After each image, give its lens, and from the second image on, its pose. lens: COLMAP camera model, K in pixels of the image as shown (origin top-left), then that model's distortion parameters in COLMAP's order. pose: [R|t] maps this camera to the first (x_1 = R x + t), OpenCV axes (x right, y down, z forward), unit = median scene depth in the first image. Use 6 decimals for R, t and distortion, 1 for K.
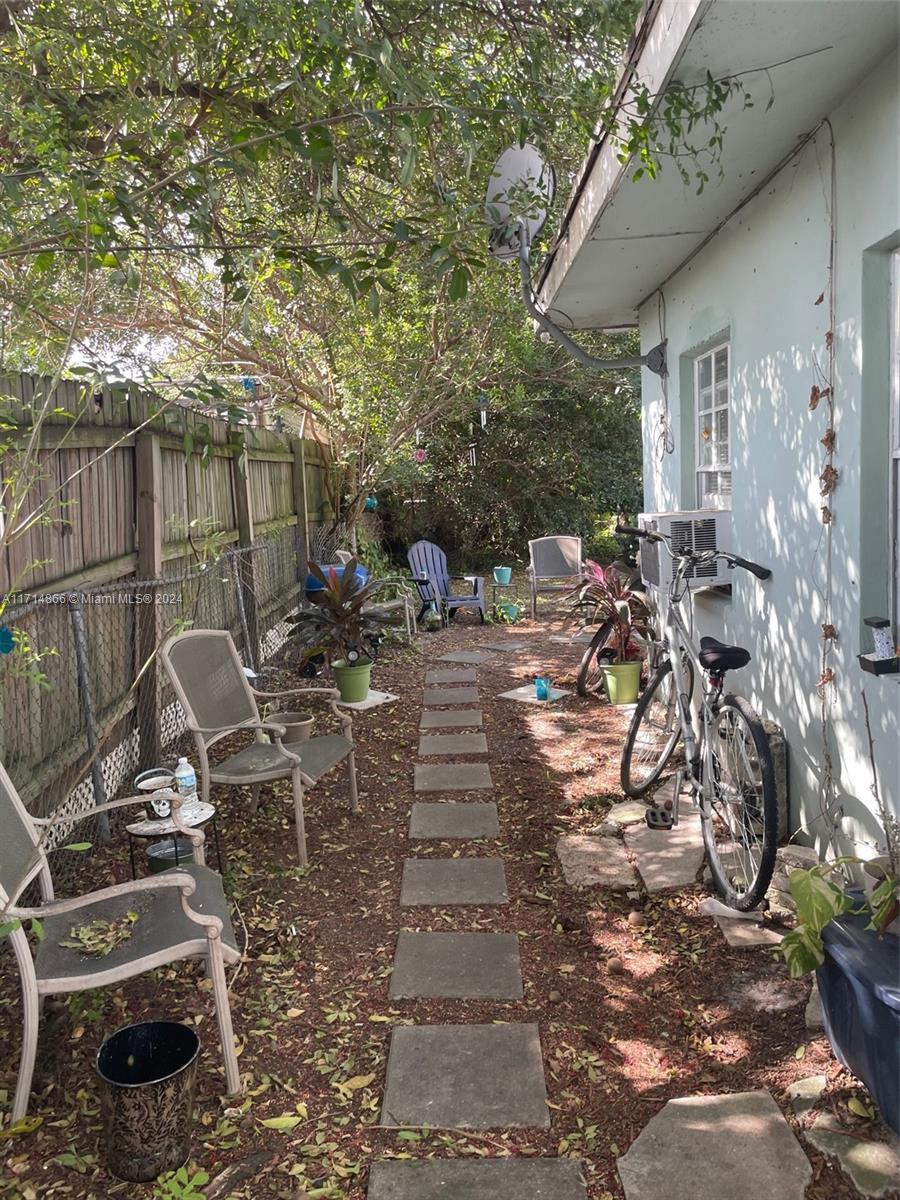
lens RADIAL K [[943.3, 0, 450.0], [0, 943.3, 600.0], [0, 0, 1]] dist [0.056591, -0.089183]
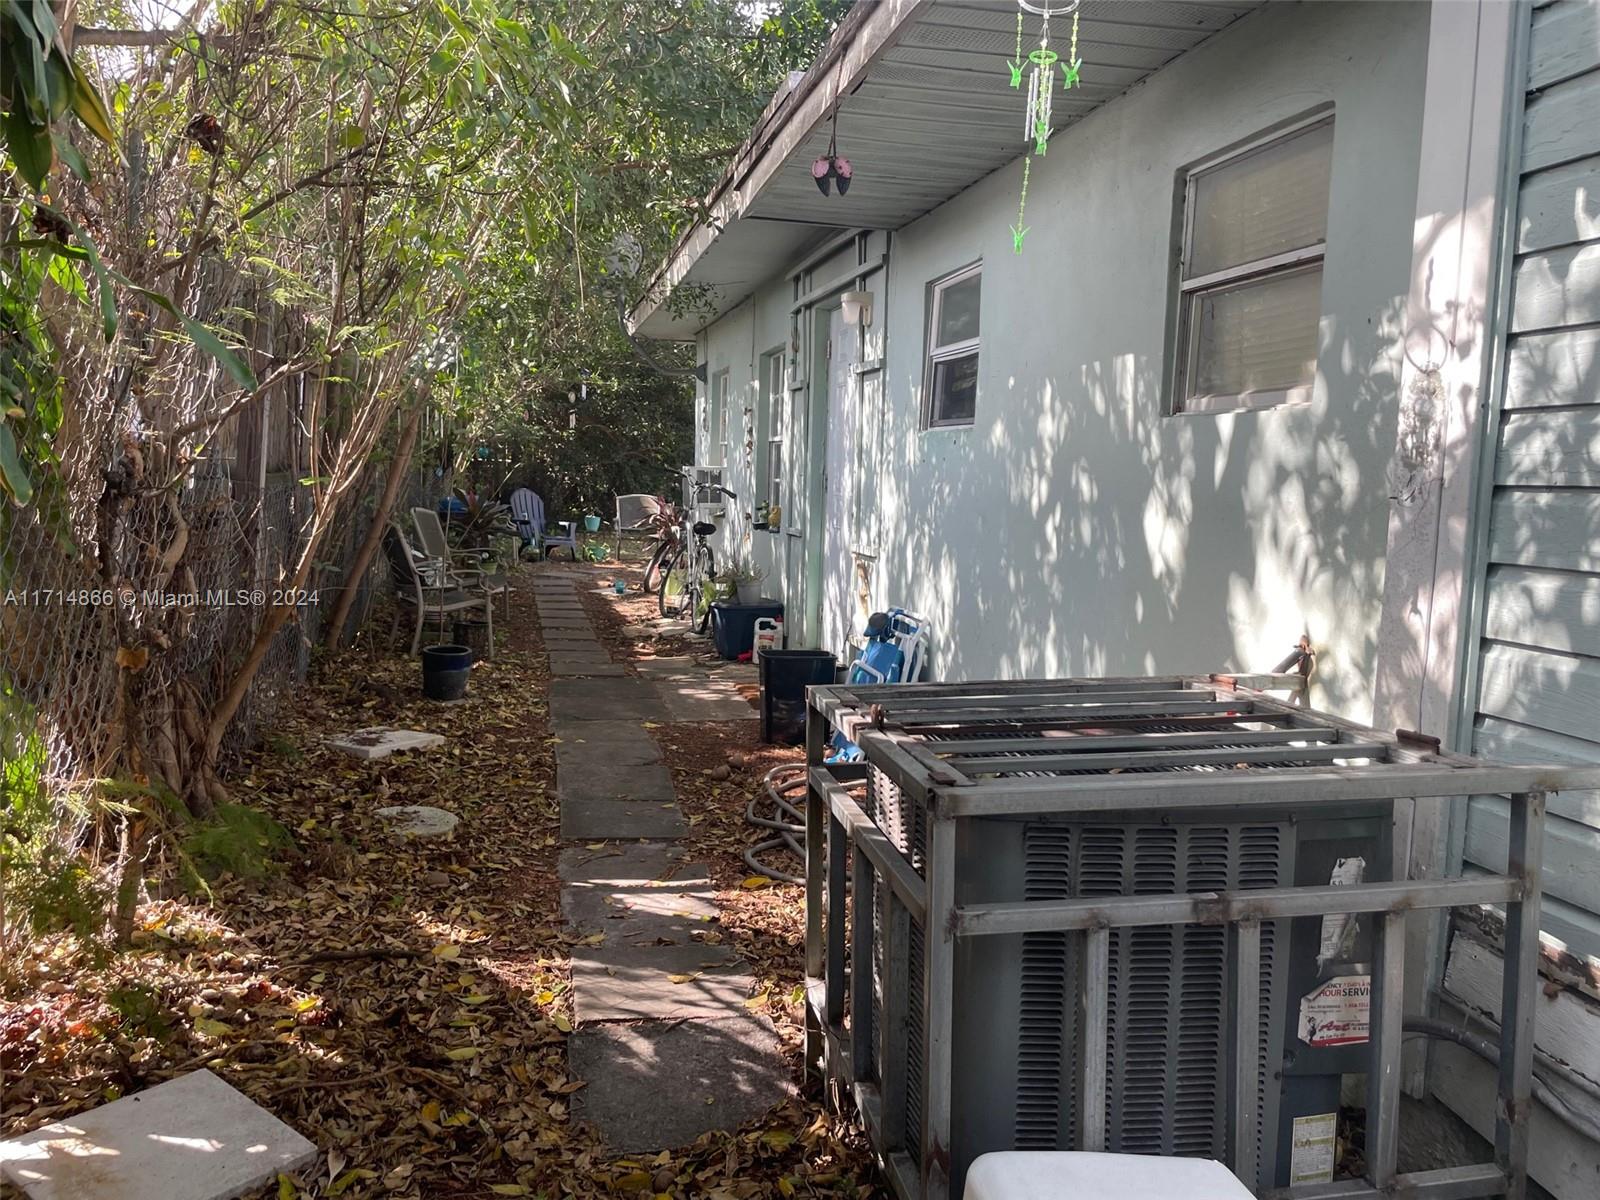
lens RADIAL K [[1257.7, 0, 835.4], [0, 1257.7, 578.2], [0, 0, 1]] dist [0.056591, -0.089183]
pose [[0.966423, 0.054007, 0.251217, -0.046435], [-0.045833, 0.998215, -0.038280, 0.095979], [-0.252836, 0.025481, 0.967174, -0.647521]]
